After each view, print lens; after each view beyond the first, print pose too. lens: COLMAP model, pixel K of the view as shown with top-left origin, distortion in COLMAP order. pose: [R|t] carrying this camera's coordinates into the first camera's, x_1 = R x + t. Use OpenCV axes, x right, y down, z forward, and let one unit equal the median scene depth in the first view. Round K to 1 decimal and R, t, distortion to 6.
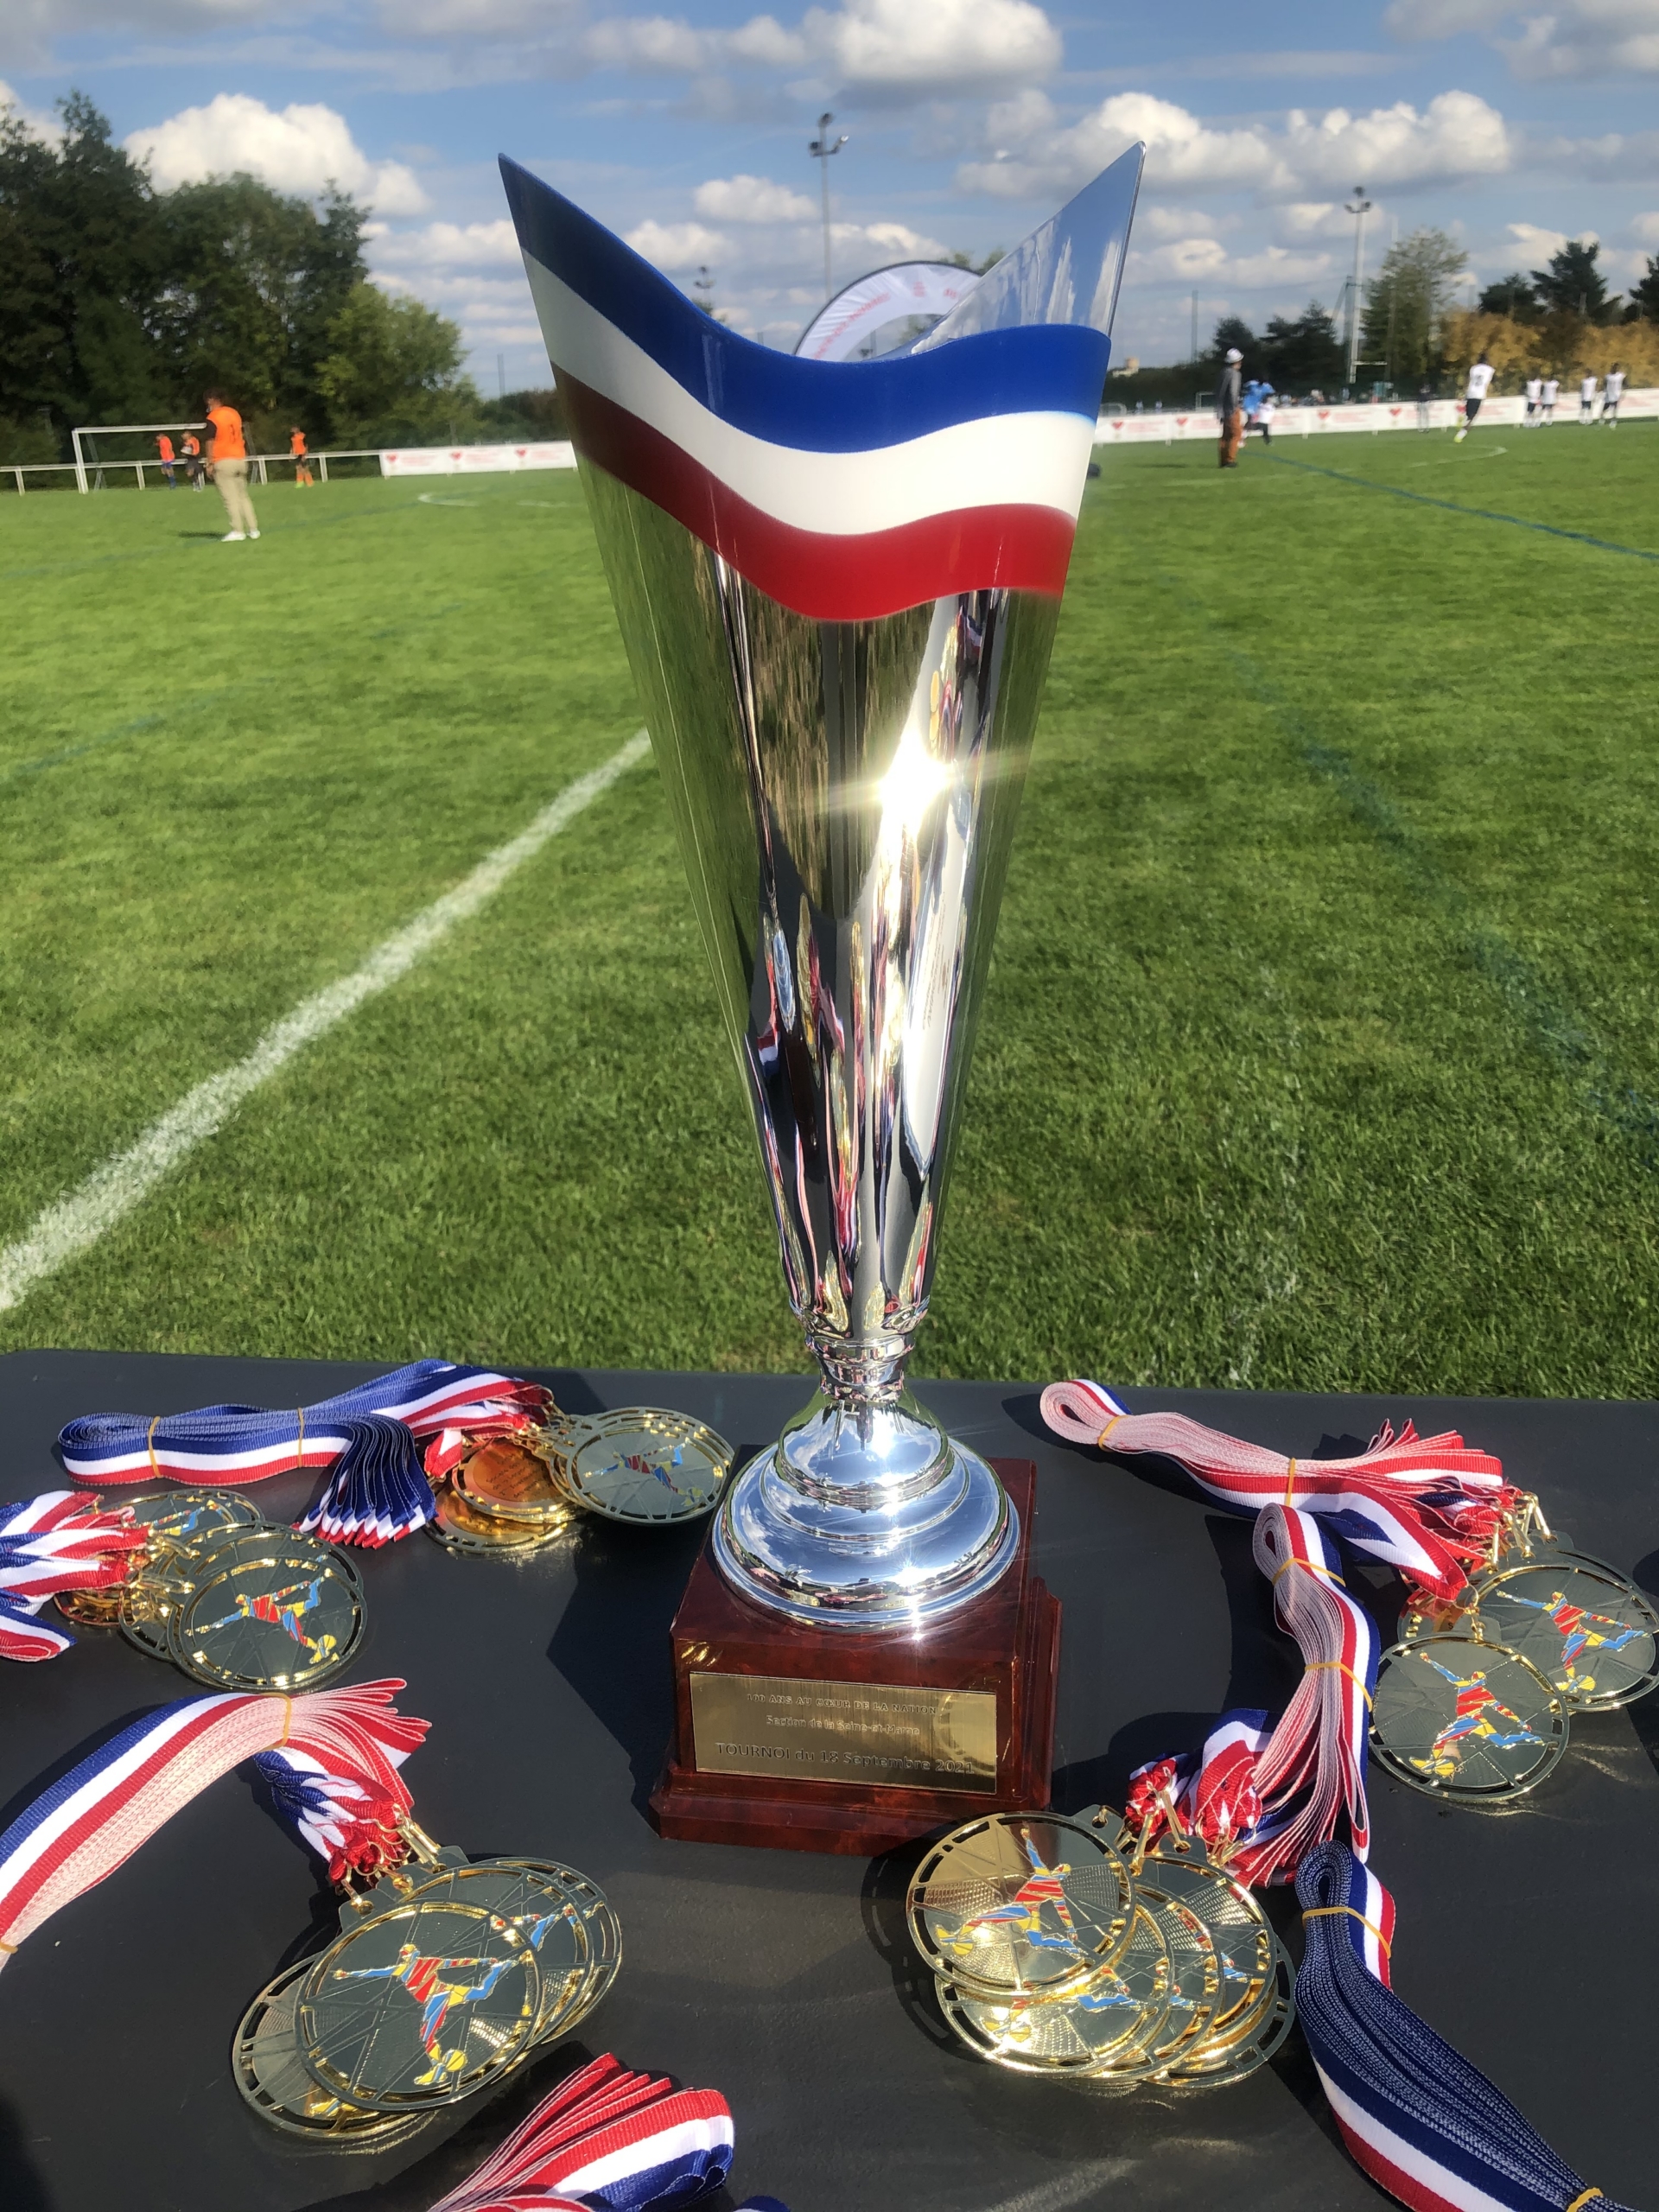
lens RADIAL K [[1817.1, 0, 829.5], [0, 1817.1, 1106.0], [0, 0, 1]] dist [0.051216, -0.070392]
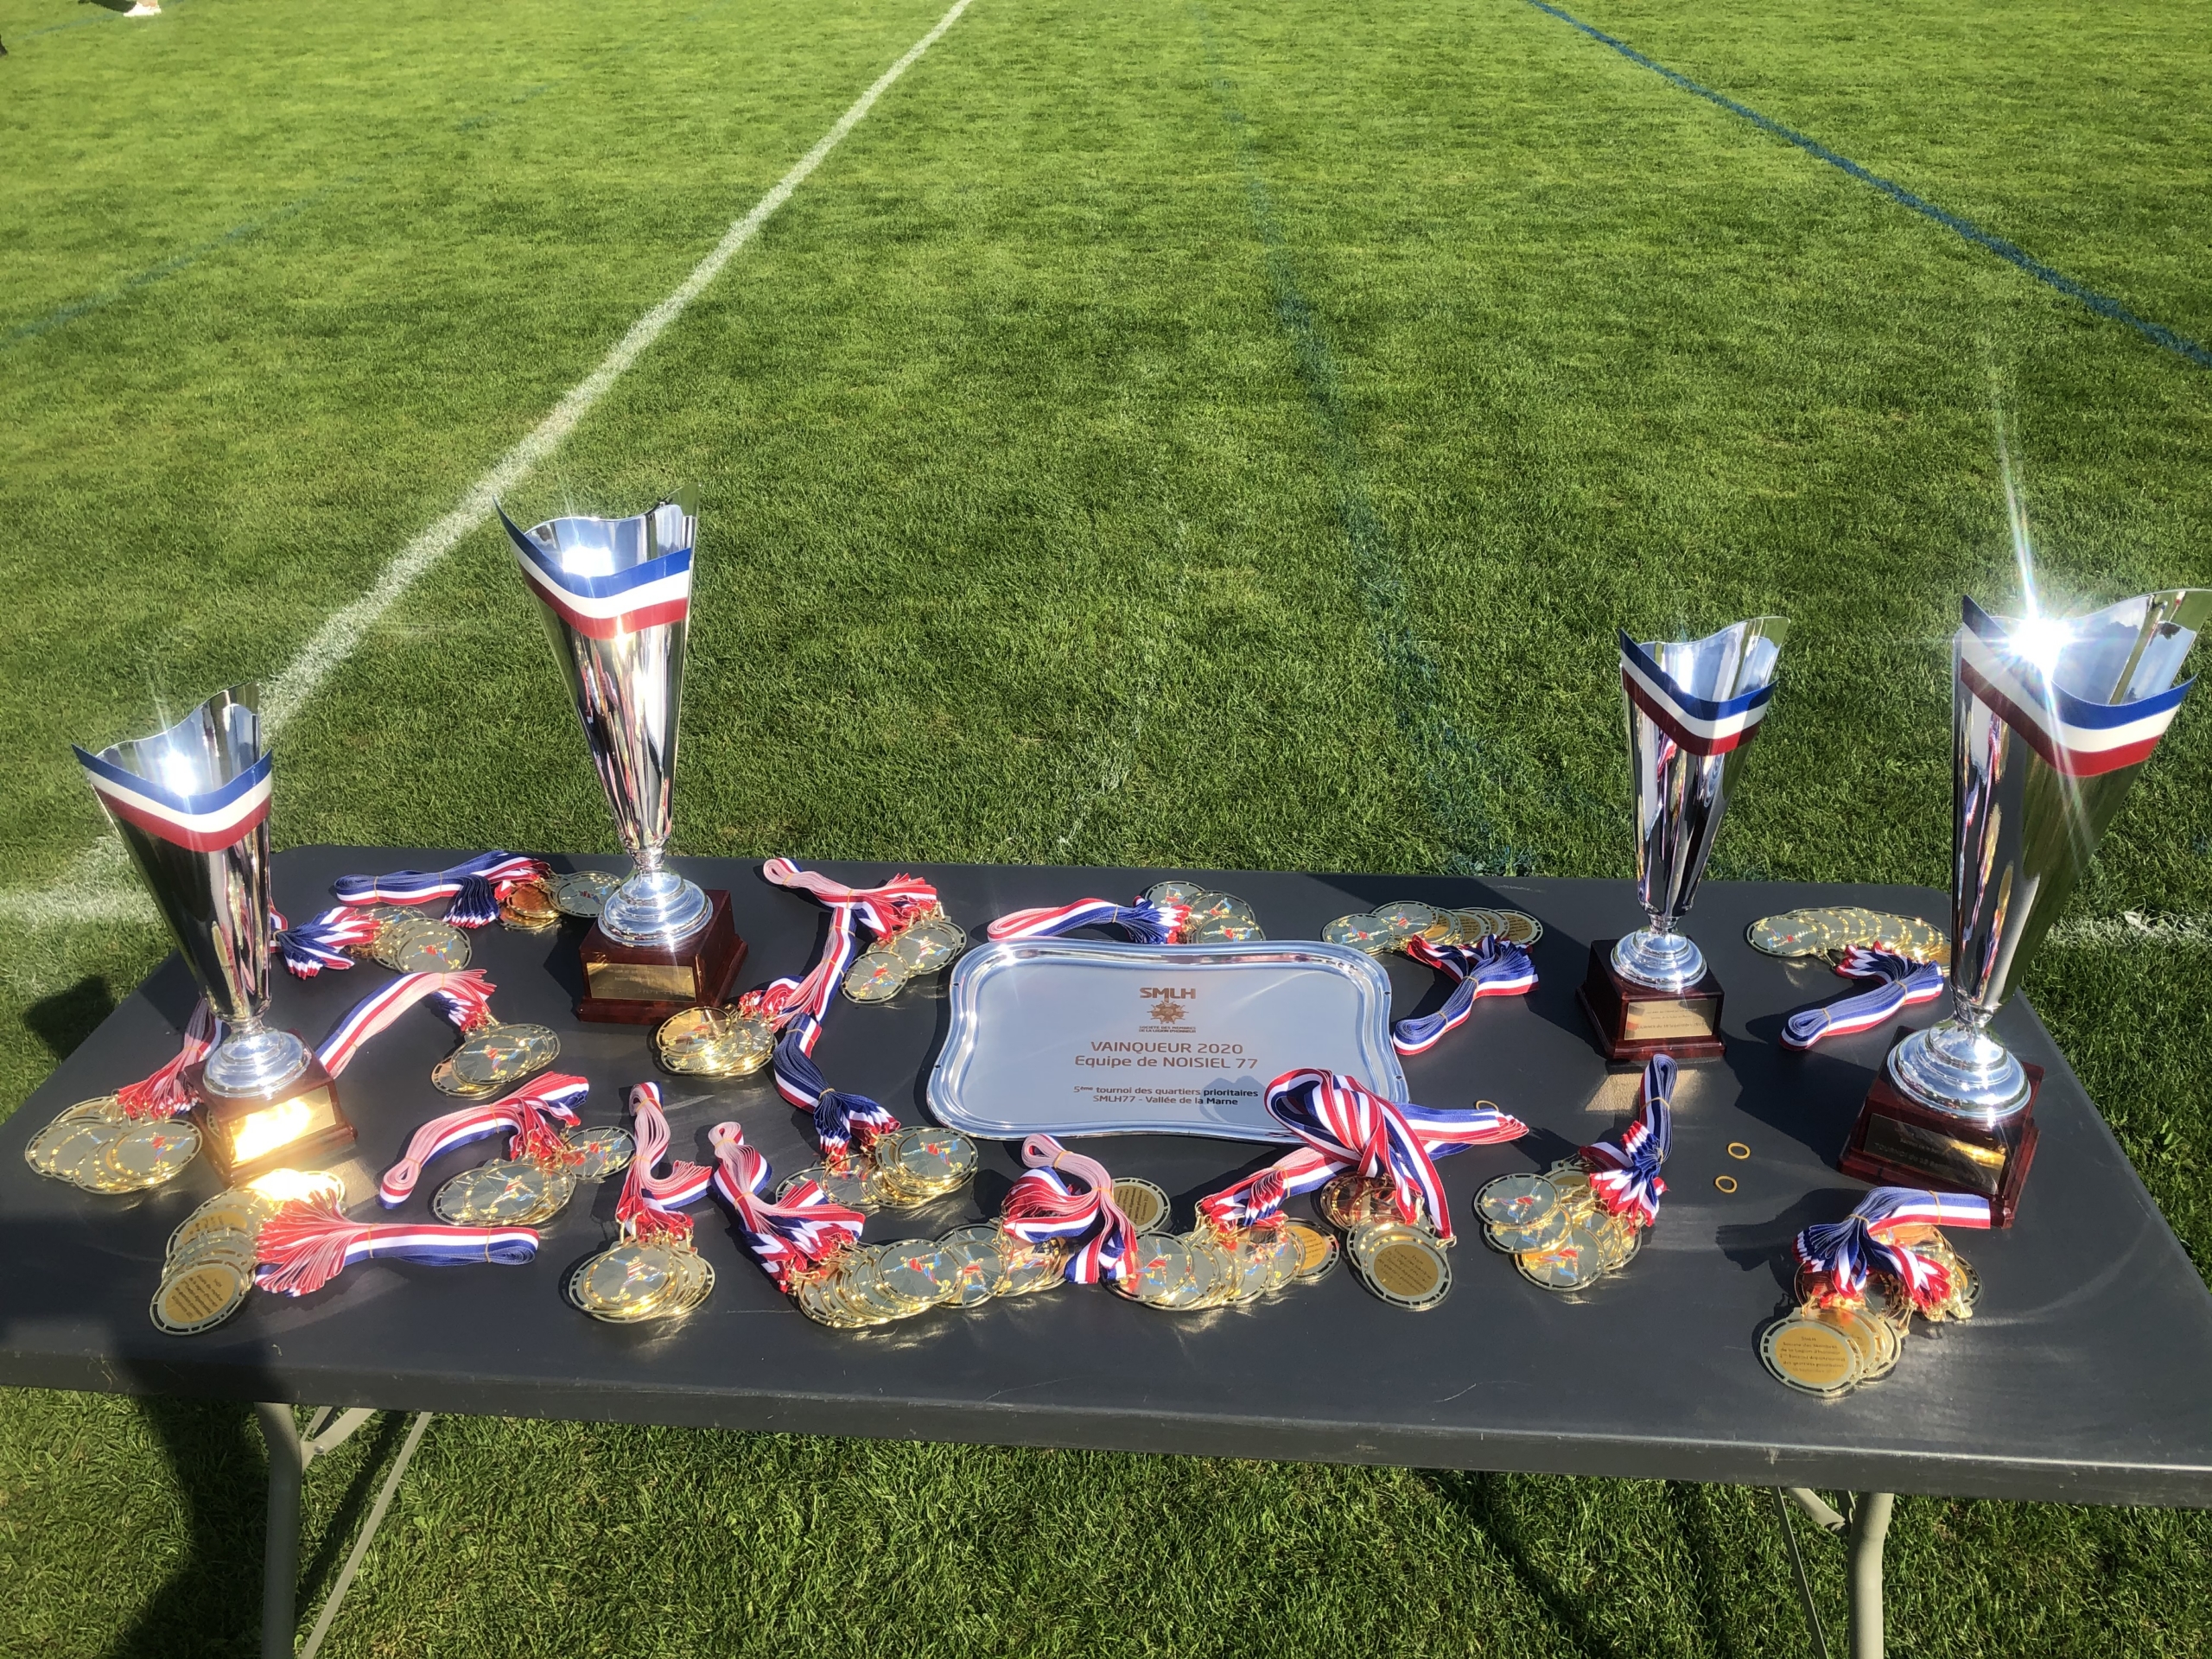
lens RADIAL K [[1849.6, 0, 1106.0], [0, 1849.6, 829.5], [0, 0, 1]] dist [0.073362, -0.235609]
pose [[0.997039, -0.004327, 0.076781, 0.086951], [-0.007228, 0.988724, 0.149576, -0.057594], [-0.076562, -0.149688, 0.985765, -0.323198]]
